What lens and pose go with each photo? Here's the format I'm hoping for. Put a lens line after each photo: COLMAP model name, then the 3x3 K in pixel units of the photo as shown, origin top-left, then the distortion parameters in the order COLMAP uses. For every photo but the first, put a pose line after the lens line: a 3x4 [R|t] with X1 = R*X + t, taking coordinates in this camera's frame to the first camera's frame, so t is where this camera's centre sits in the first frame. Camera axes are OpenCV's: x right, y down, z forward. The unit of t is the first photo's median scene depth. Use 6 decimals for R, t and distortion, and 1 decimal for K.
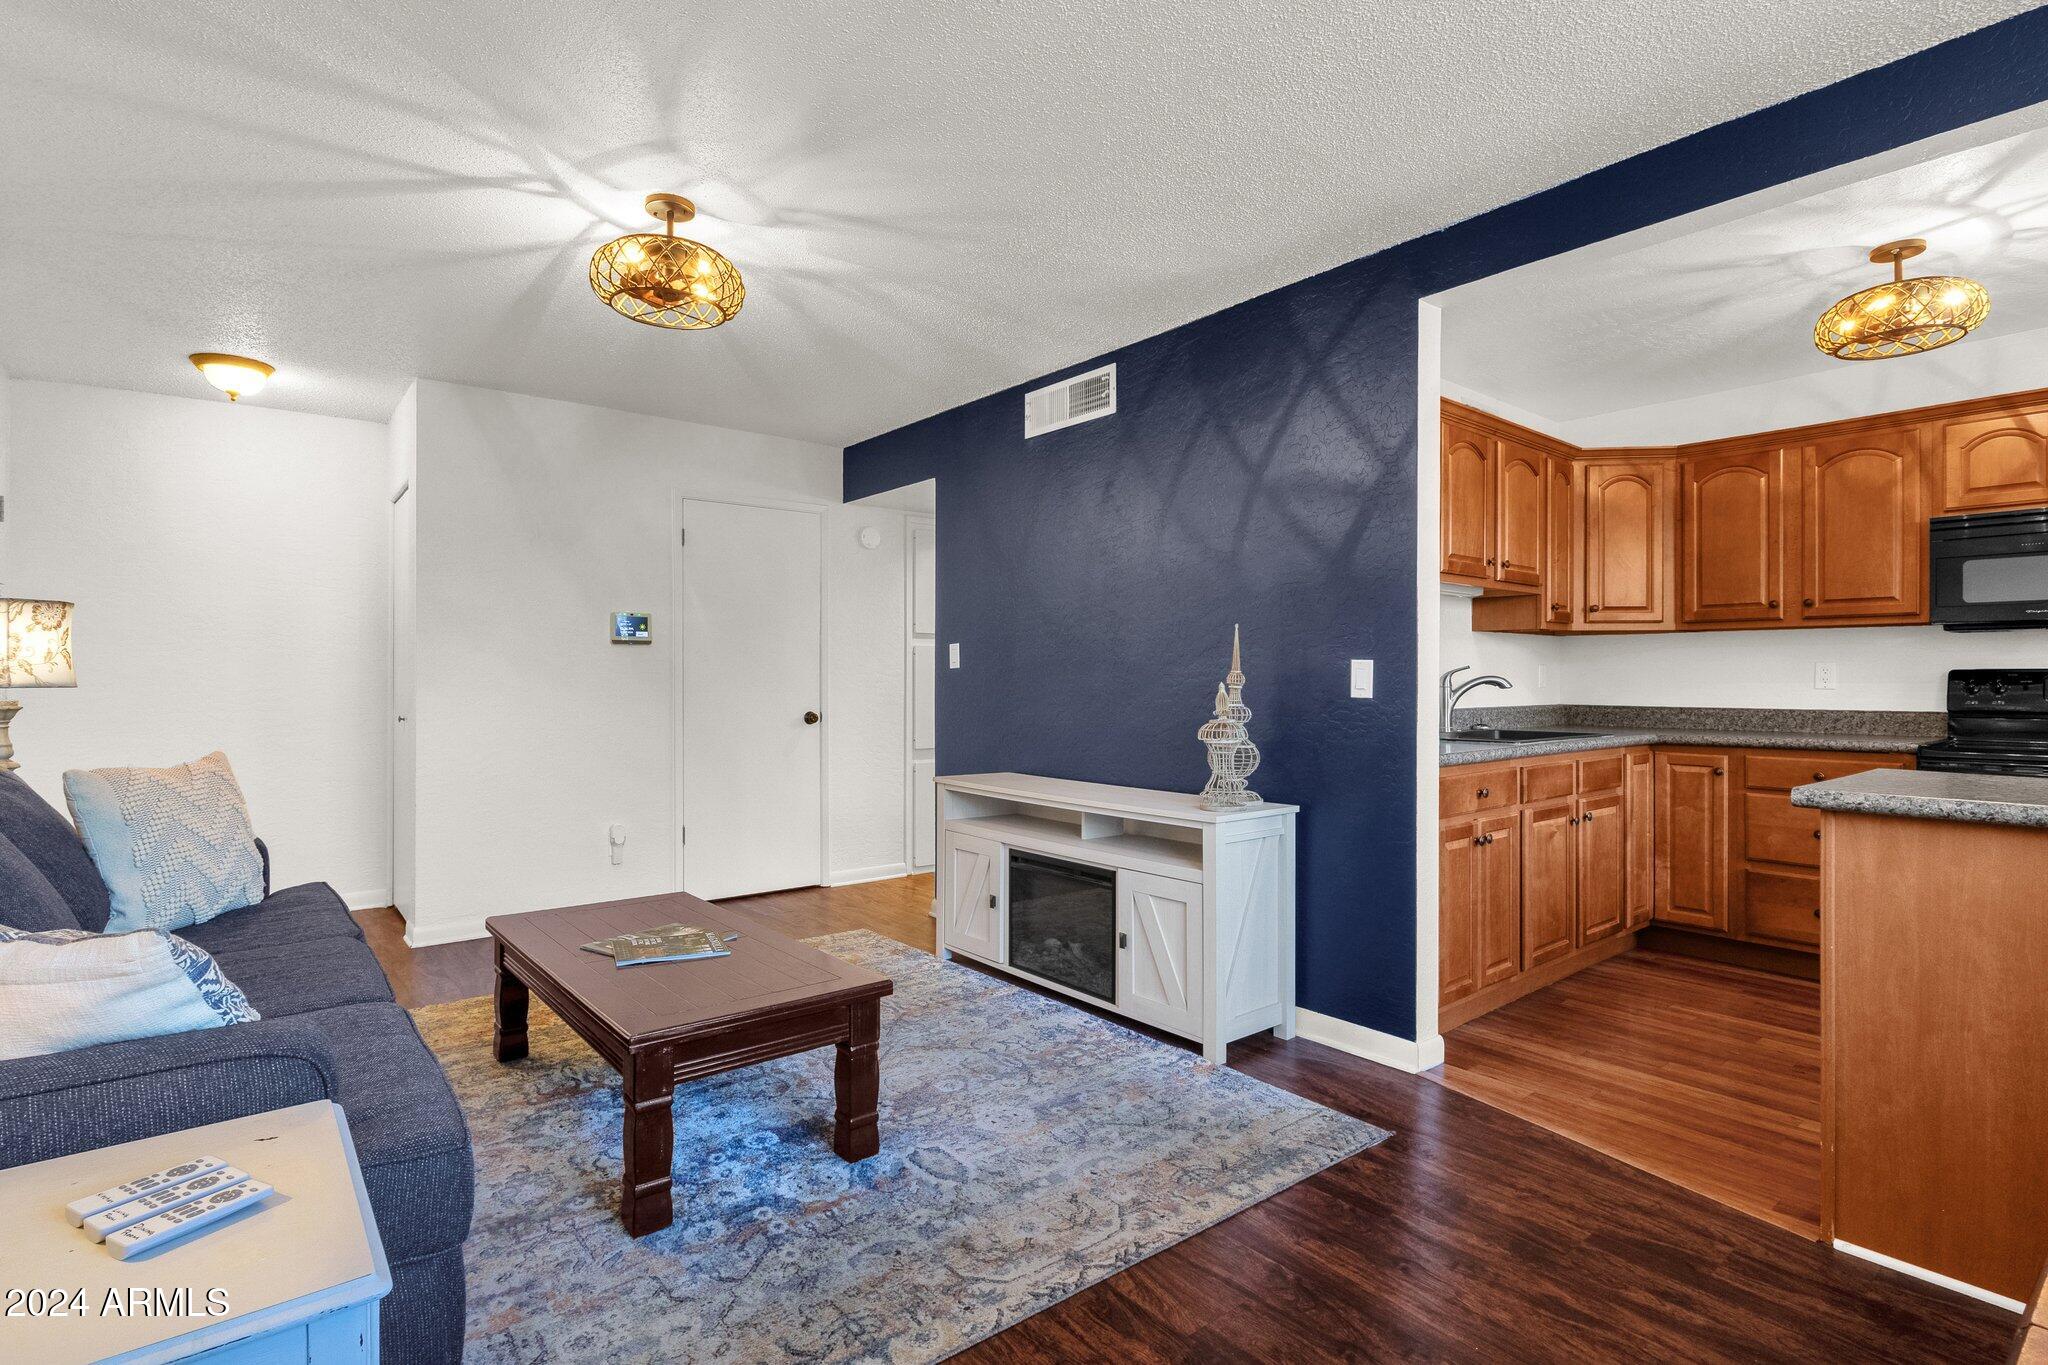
lens RADIAL K [[994.3, 0, 1021.6], [0, 994.3, 674.3], [0, 0, 1]] dist [-0.001520, 0.000157]
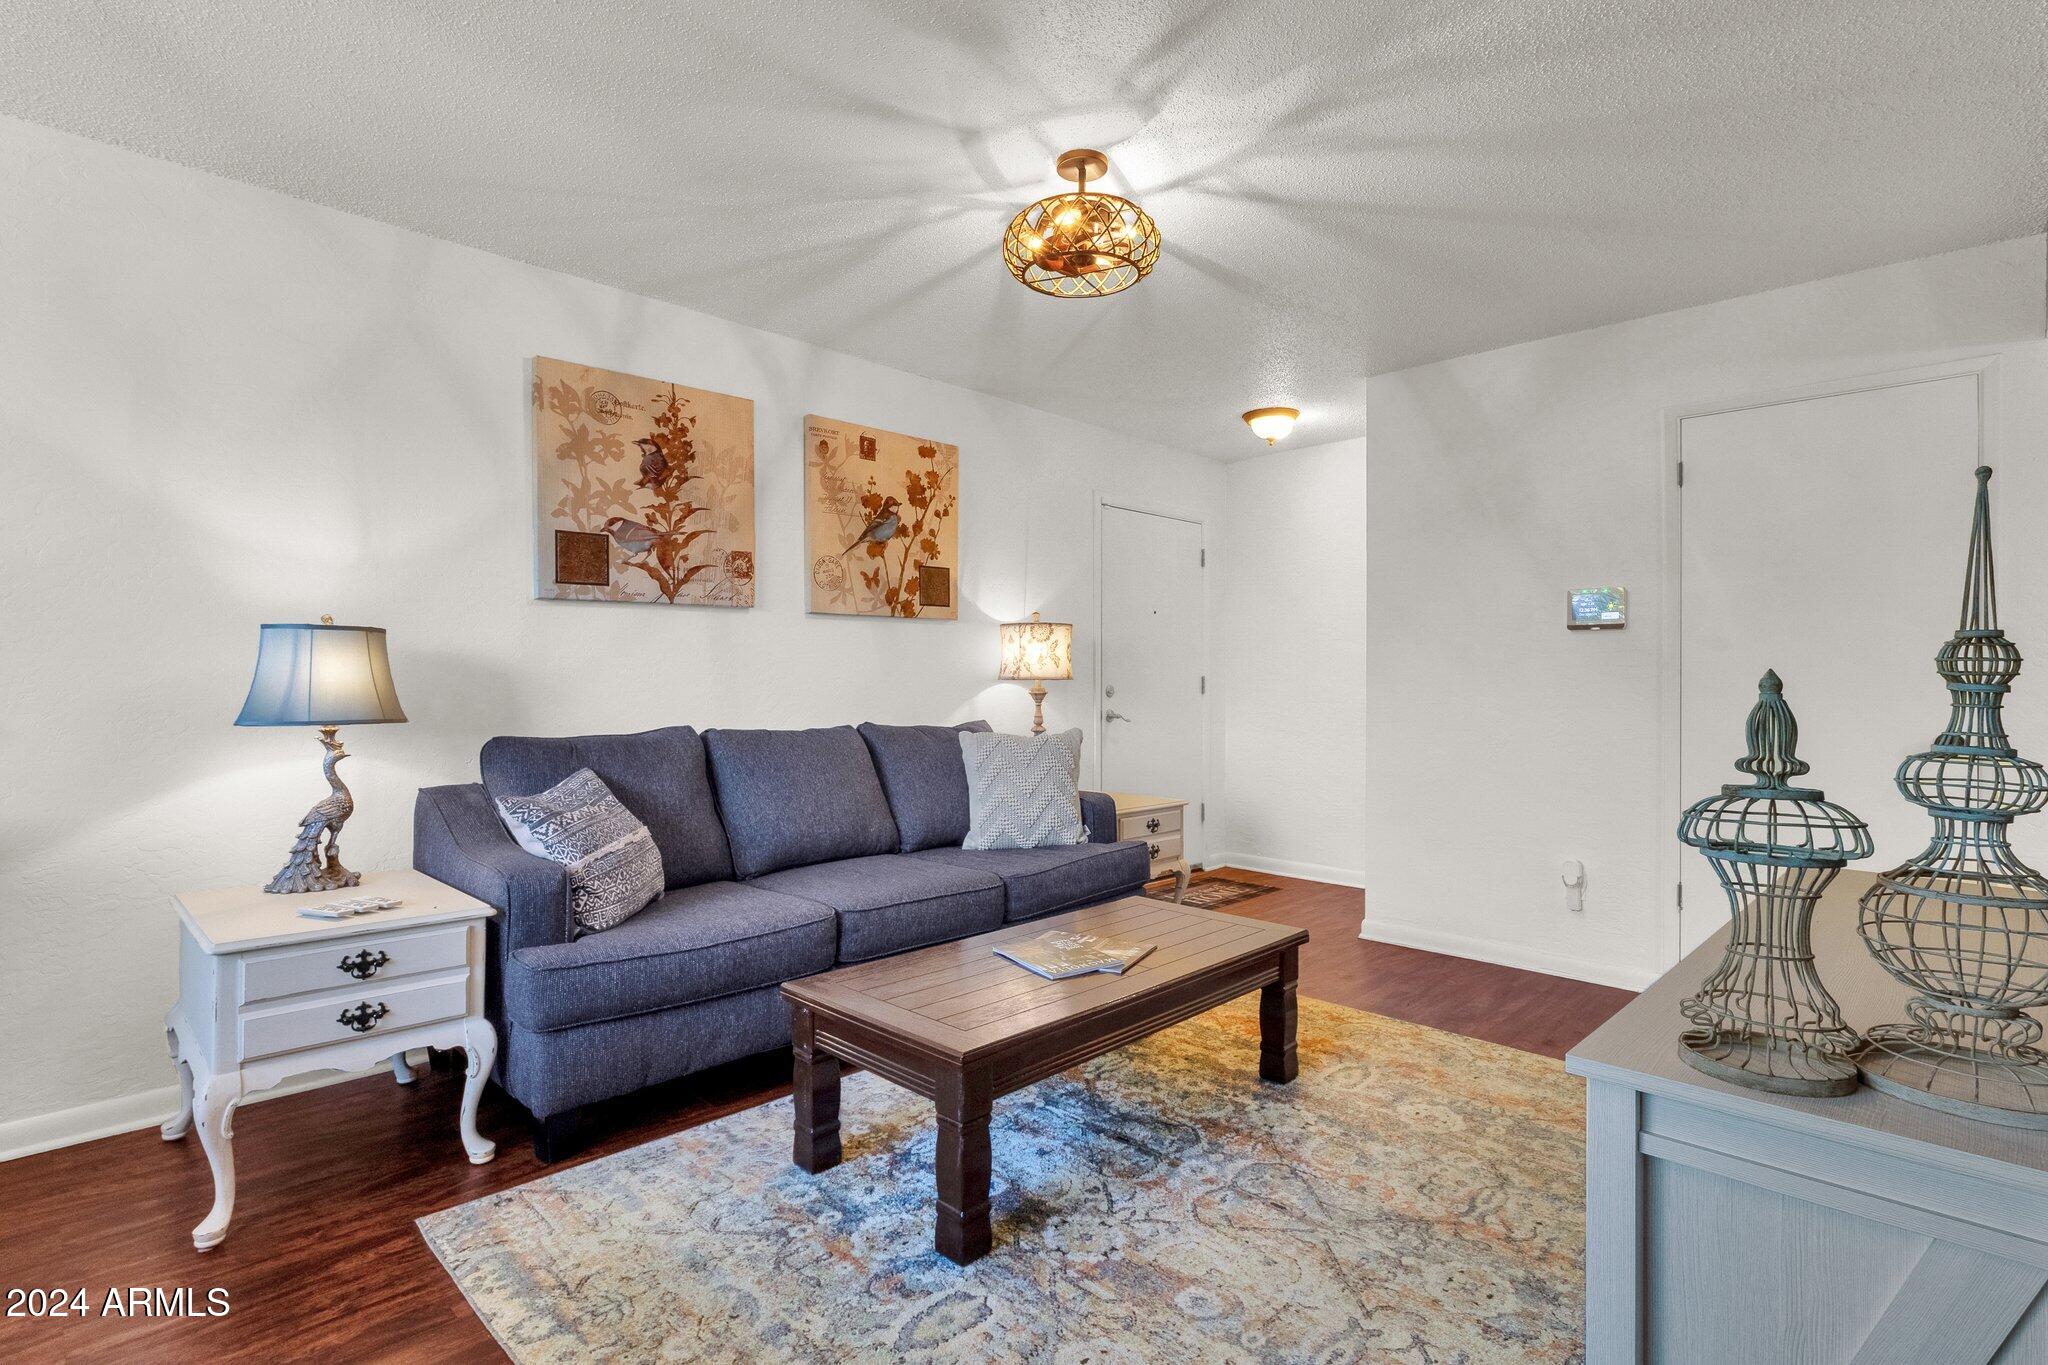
lens RADIAL K [[994.3, 0, 1021.6], [0, 994.3, 674.3], [0, 0, 1]] dist [-0.001520, 0.000157]
pose [[0.111544, -0.005118, -0.993746, 0.389785], [0.001927, 0.999986, -0.004934, 0.009084], [0.993758, -0.001365, 0.111552, 0.577571]]
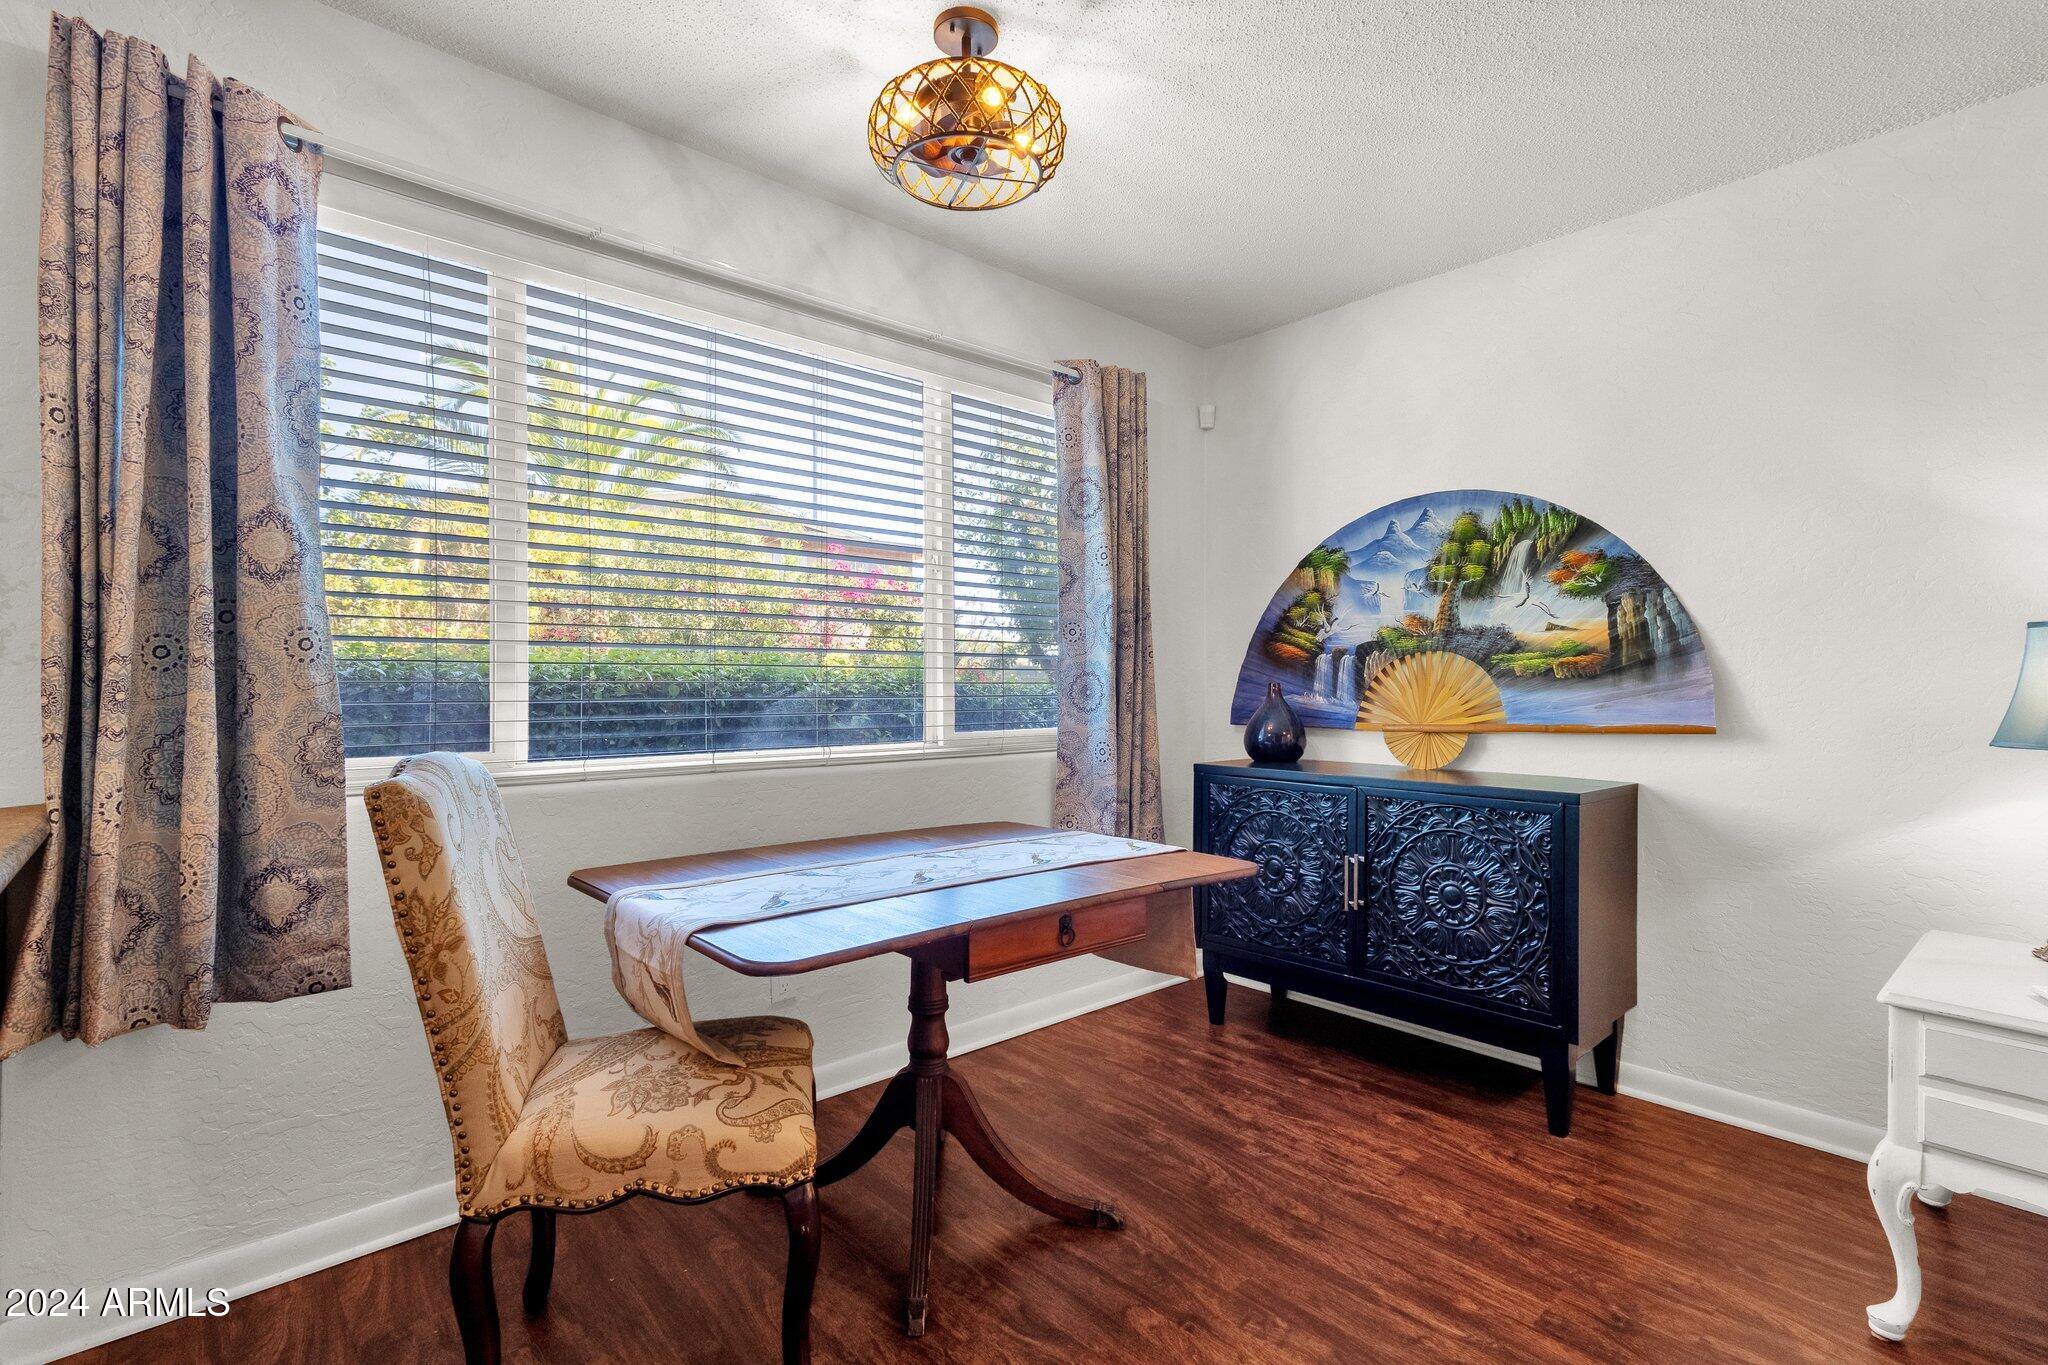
lens RADIAL K [[958.7, 0, 1023.1], [0, 958.7, 679.5], [0, 0, 1]] dist [0.011477, -0.000372]
pose [[-0.998668, -0.002099, -0.051562, 0.253129], [-0.001608, 0.999953, -0.009561, 0.008054], [0.051580, -0.009465, -0.998624, 0.637659]]
